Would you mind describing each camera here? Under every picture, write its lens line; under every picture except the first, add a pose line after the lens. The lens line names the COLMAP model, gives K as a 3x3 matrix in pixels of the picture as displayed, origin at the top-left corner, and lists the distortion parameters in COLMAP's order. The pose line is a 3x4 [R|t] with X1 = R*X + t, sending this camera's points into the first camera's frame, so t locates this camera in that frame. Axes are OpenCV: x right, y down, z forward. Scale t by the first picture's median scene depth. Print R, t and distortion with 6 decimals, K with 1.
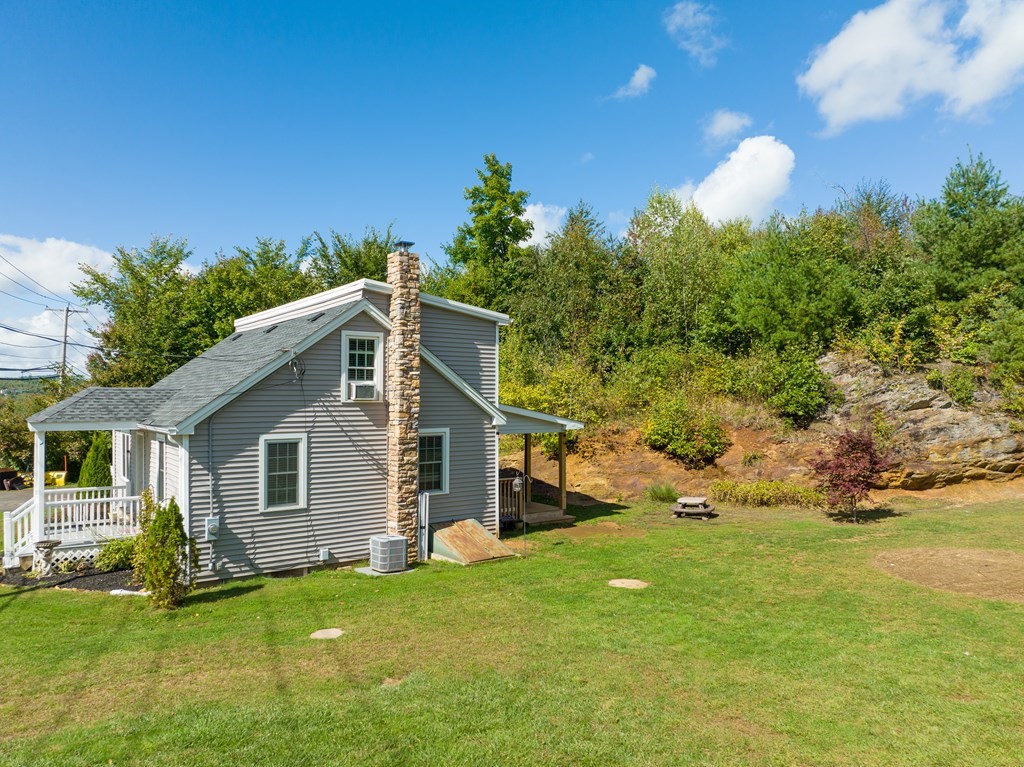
lens RADIAL K [[717.5, 0, 508.1], [0, 717.5, 386.4], [0, 0, 1]] dist [-0.031755, -0.005301]
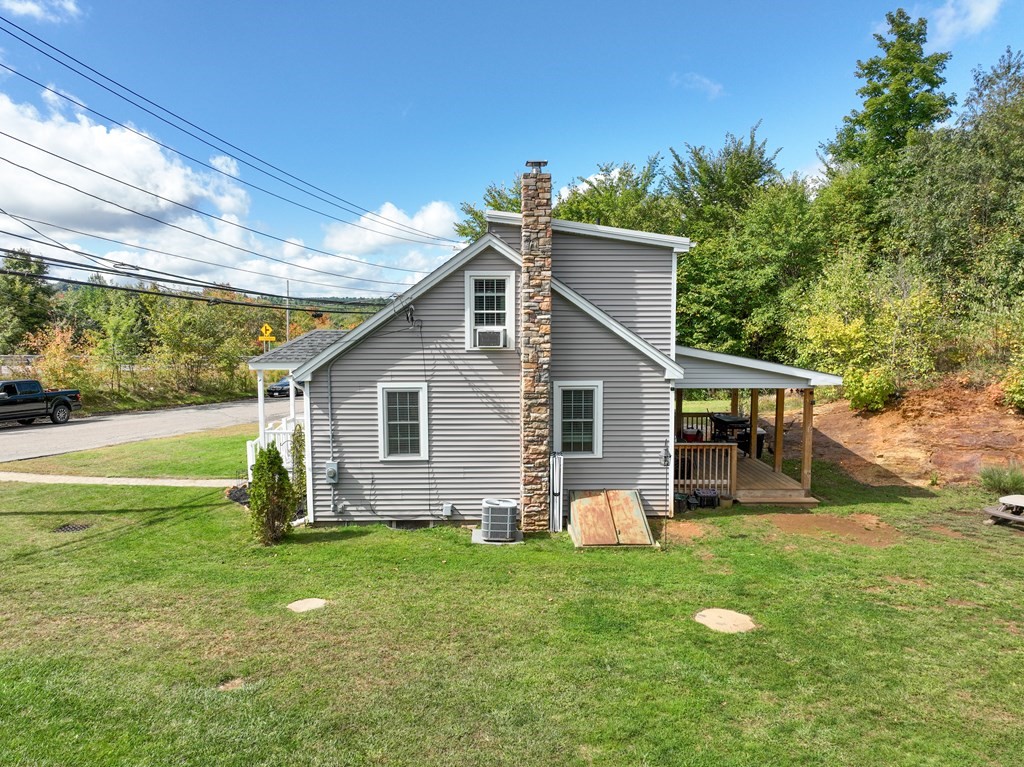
lens RADIAL K [[718.8, 0, 512.0], [0, 718.8, 383.5], [0, 0, 1]] dist [0.008572, 0.003730]
pose [[0.812123, 0.051012, -0.581252, 0.343444], [0.010473, 0.994736, 0.101934, -0.027414], [0.583392, -0.088870, 0.807314, 0.277080]]
